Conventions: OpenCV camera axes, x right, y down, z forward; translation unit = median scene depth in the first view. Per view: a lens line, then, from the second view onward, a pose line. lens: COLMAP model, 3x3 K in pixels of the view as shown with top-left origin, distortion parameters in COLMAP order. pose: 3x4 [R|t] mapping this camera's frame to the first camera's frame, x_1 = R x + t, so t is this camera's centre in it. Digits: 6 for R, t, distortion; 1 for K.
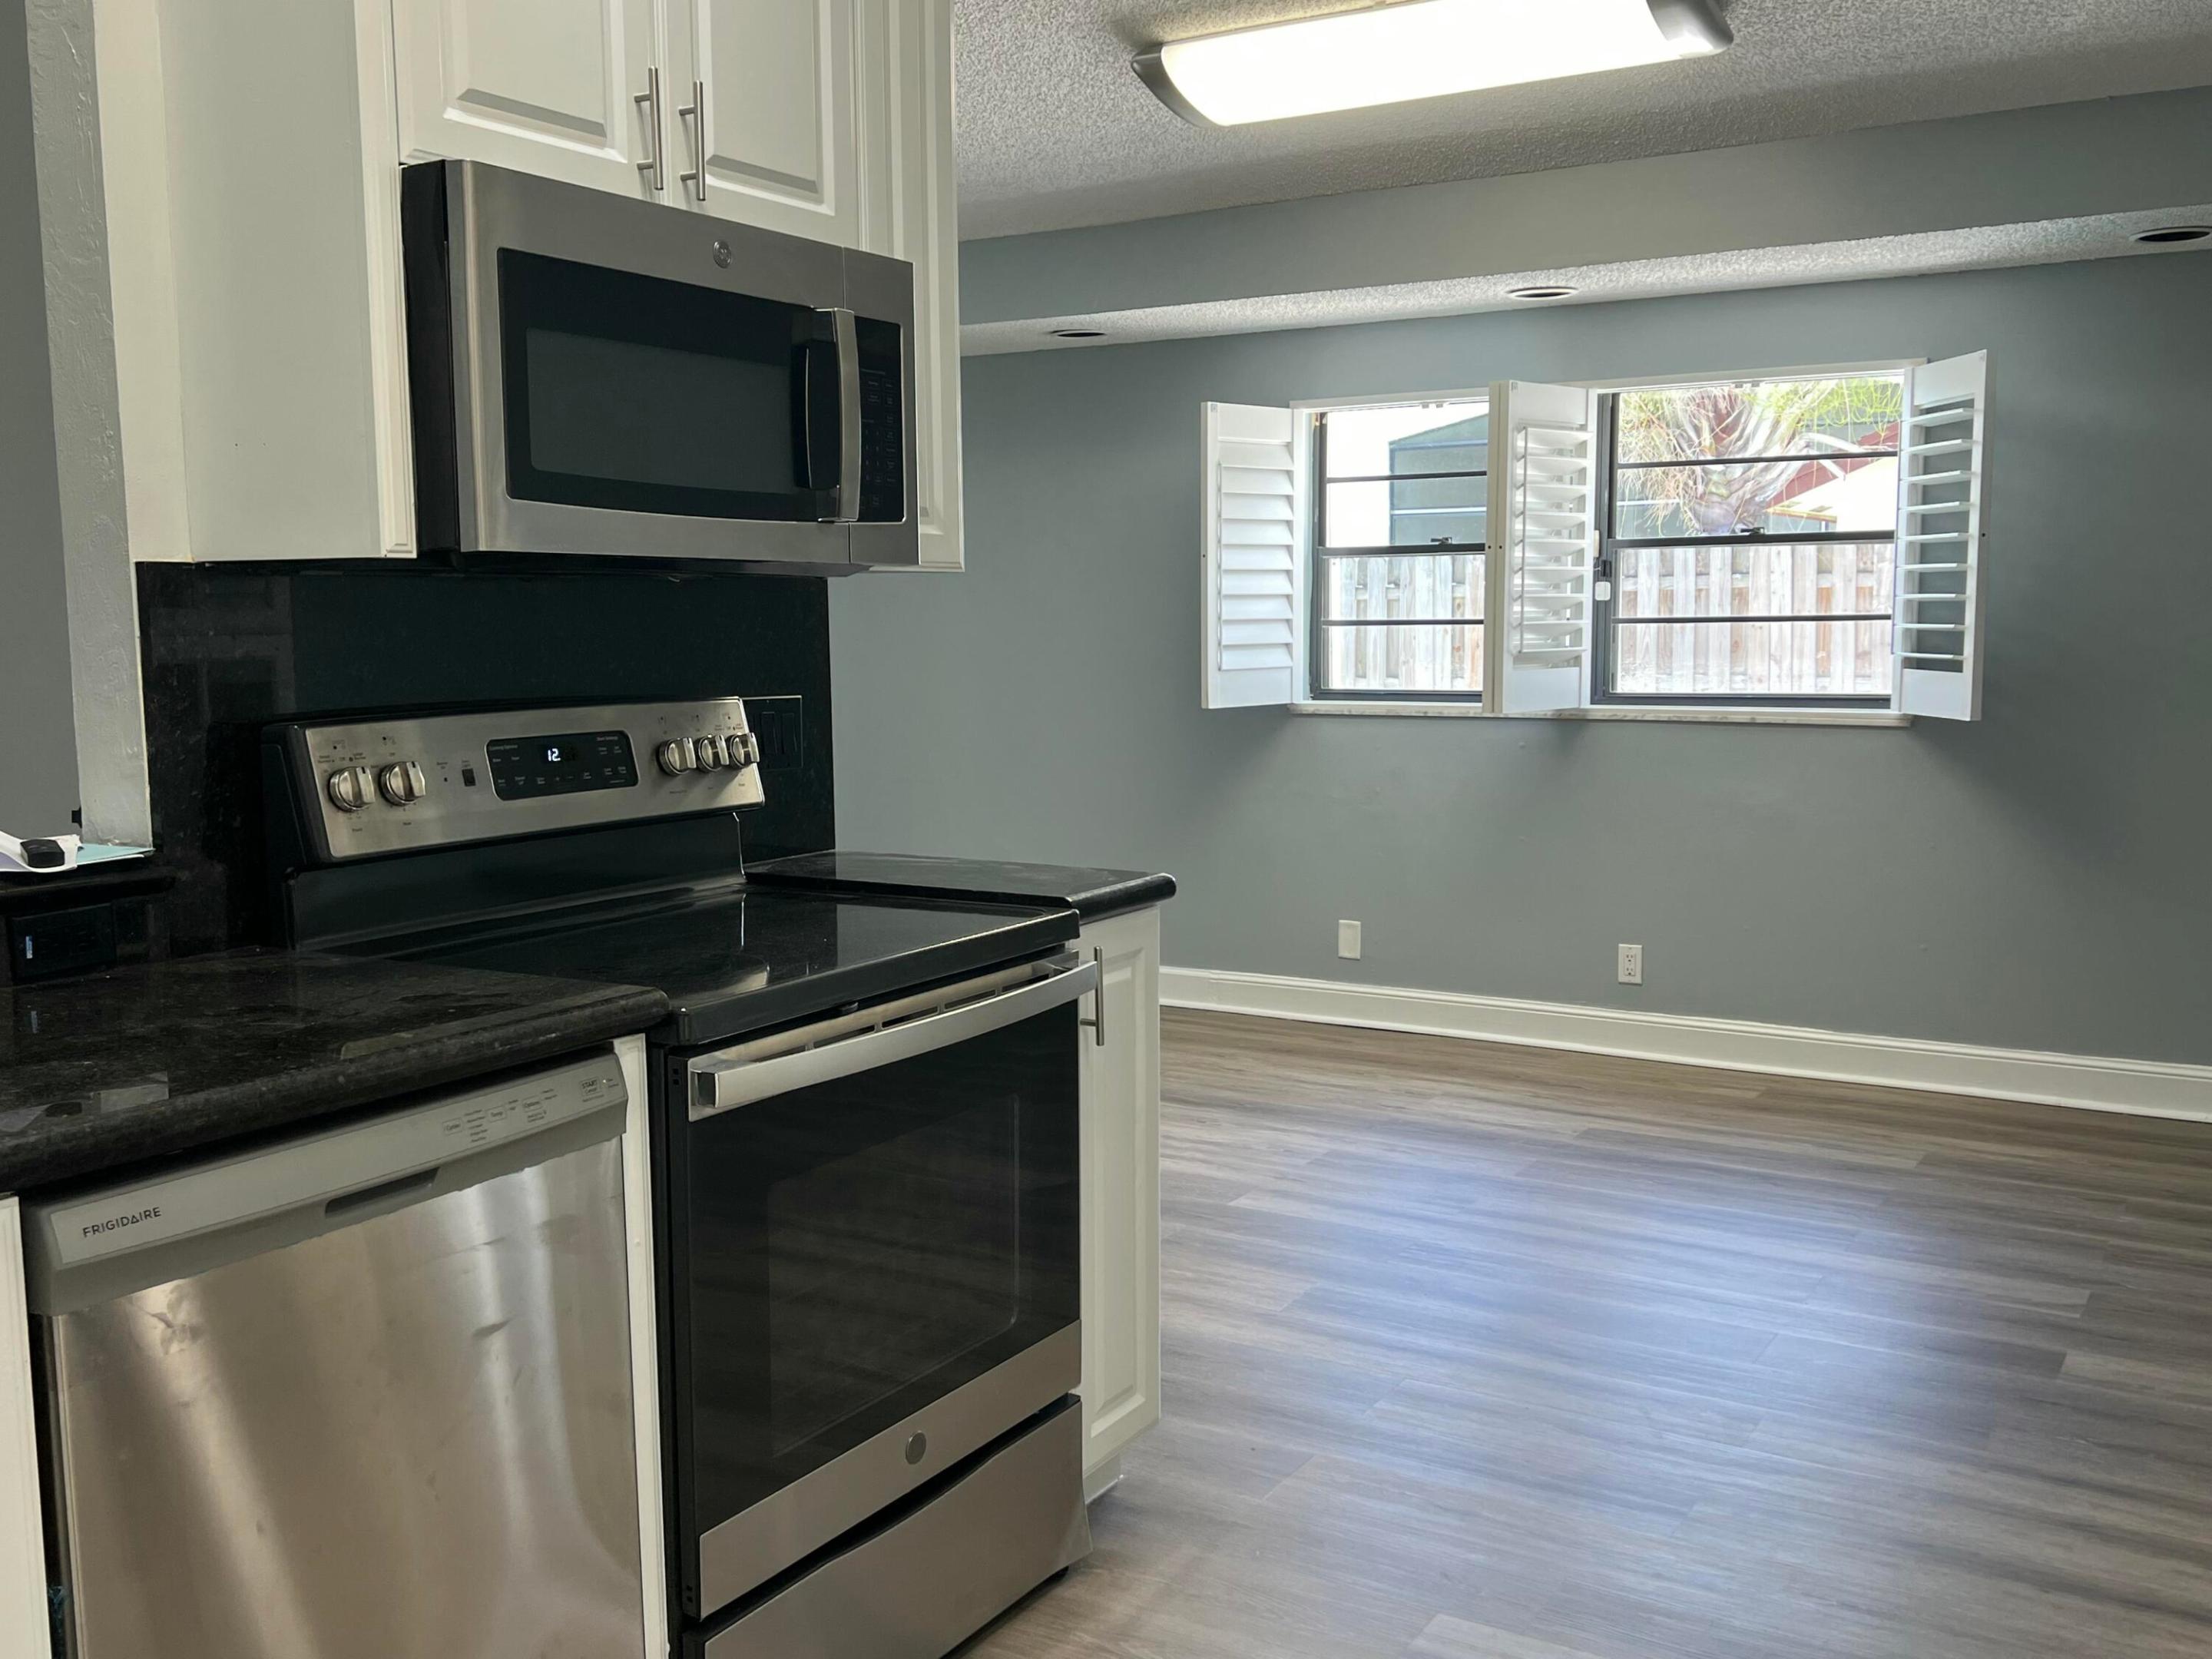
lens RADIAL K [[2068.3, 0, 1106.0], [0, 2068.3, 829.5], [0, 0, 1]] dist [0.149288, -0.342205]
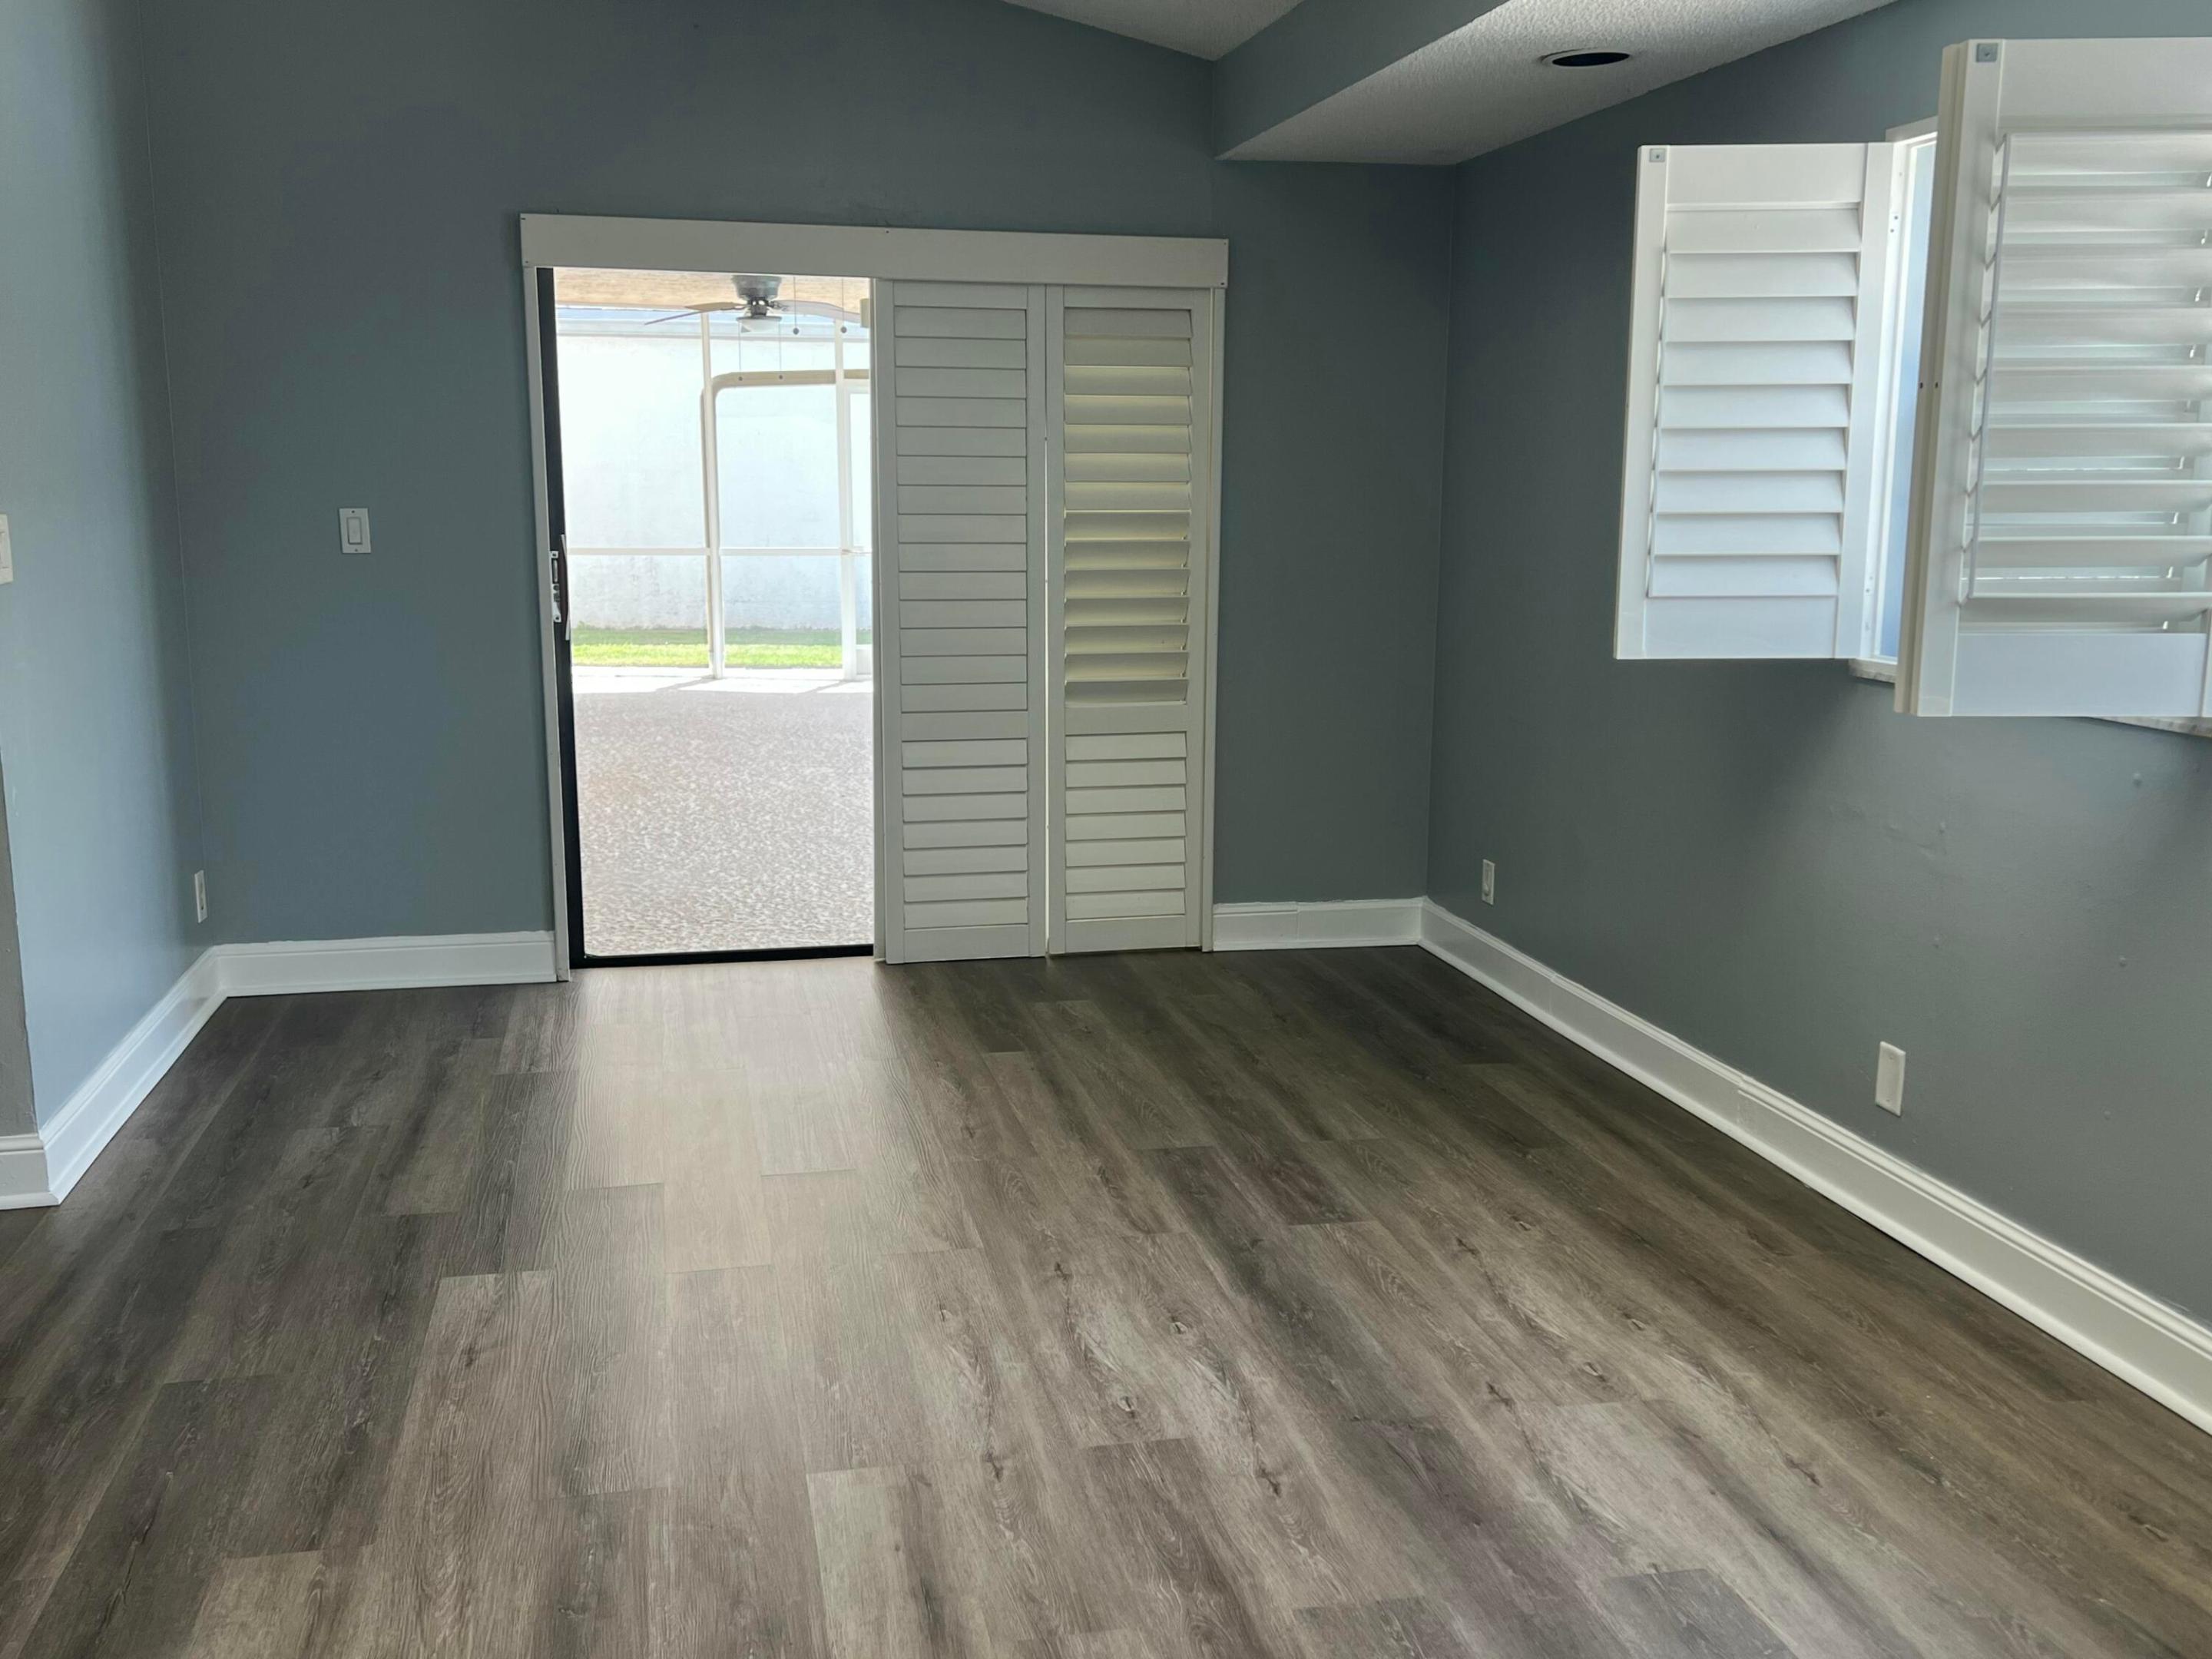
lens RADIAL K [[2068.3, 0, 1106.0], [0, 2068.3, 829.5], [0, 0, 1]] dist [0.149288, -0.342205]
pose [[0.689329, 0.134220, -0.711906, 0.436859], [-0.085704, 0.990895, 0.103834, -0.066718], [0.719361, -0.010563, 0.694556, 0.517023]]
